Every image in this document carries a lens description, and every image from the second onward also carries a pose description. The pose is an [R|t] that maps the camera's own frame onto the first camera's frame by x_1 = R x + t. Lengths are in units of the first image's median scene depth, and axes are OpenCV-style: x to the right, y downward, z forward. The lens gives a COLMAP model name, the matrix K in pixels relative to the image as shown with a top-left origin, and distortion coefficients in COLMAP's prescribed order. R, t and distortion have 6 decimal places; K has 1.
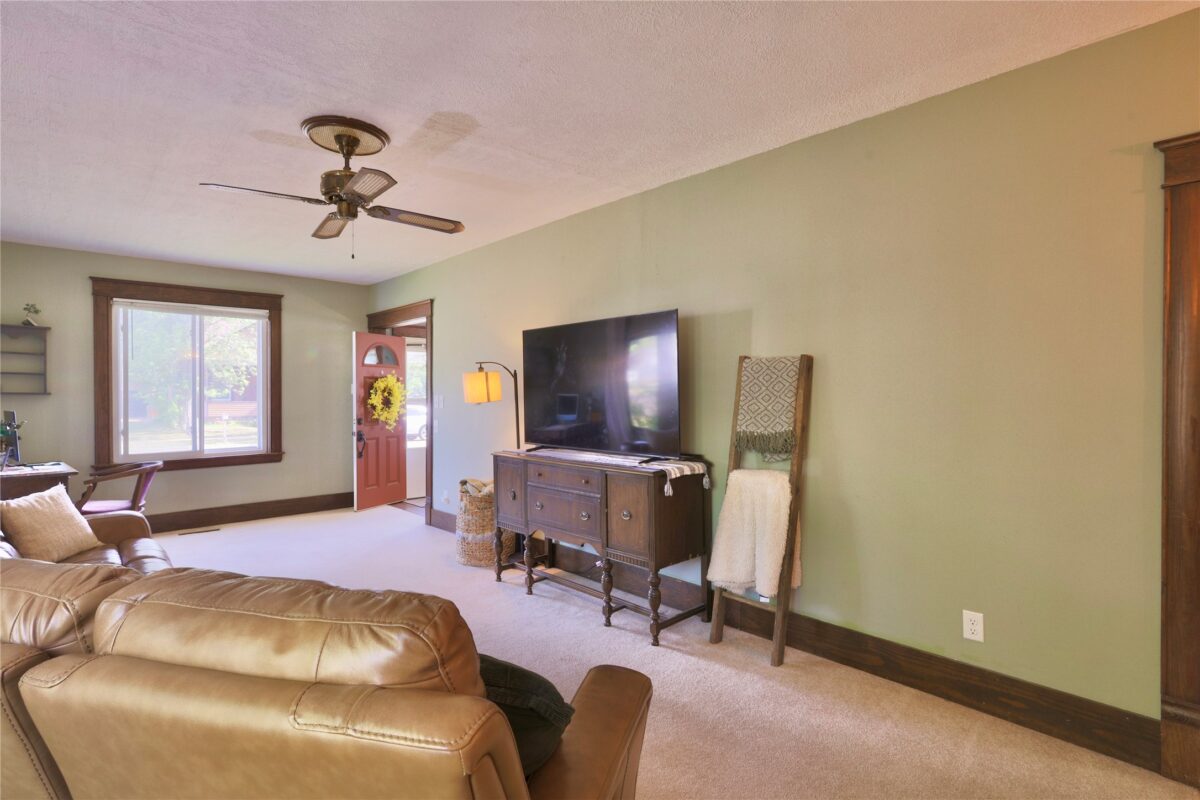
lens RADIAL K [[591.9, 0, 597.8], [0, 591.9, 396.5], [0, 0, 1]] dist [-0.000318, 0.002097]
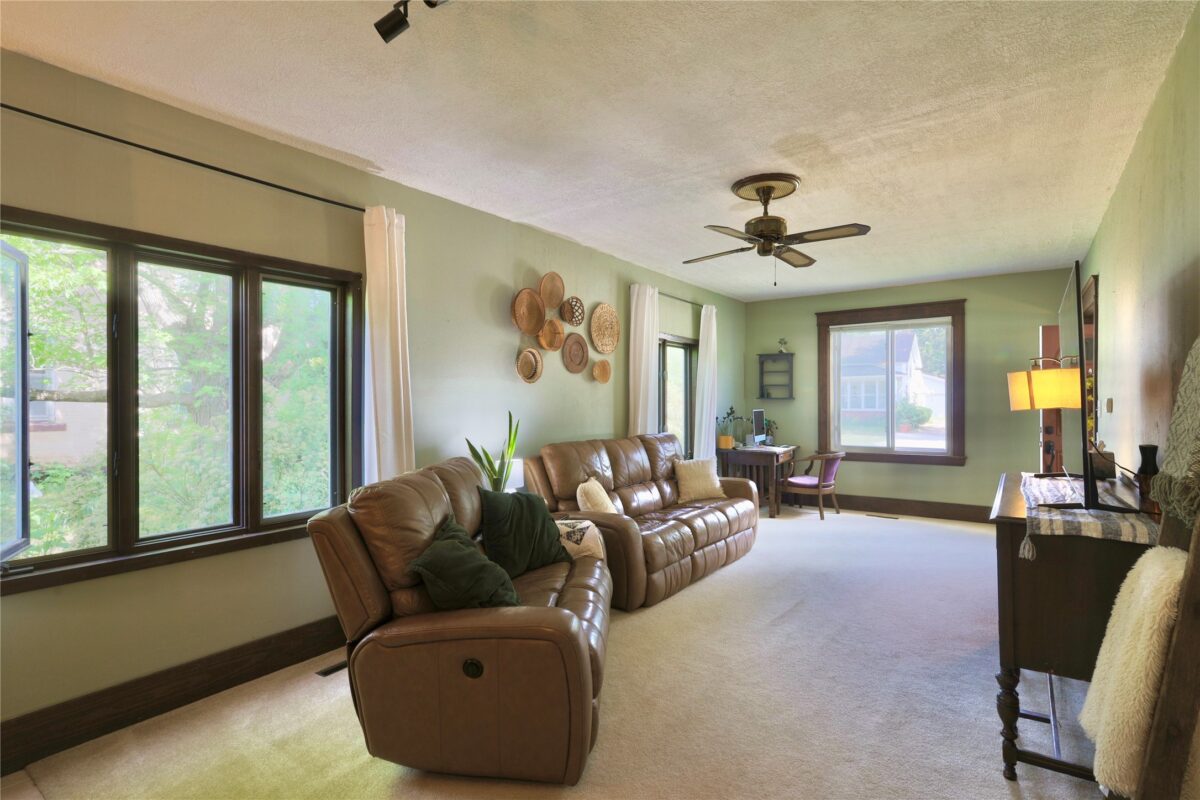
lens RADIAL K [[591.9, 0, 599.9], [0, 591.9, 402.0], [0, 0, 1]] dist [-0.000318, 0.002097]
pose [[0.191409, 0.007290, -0.981483, 0.408401], [-0.001431, 0.999973, 0.007148, -0.005474], [0.981509, 0.000037, 0.191415, 0.256351]]
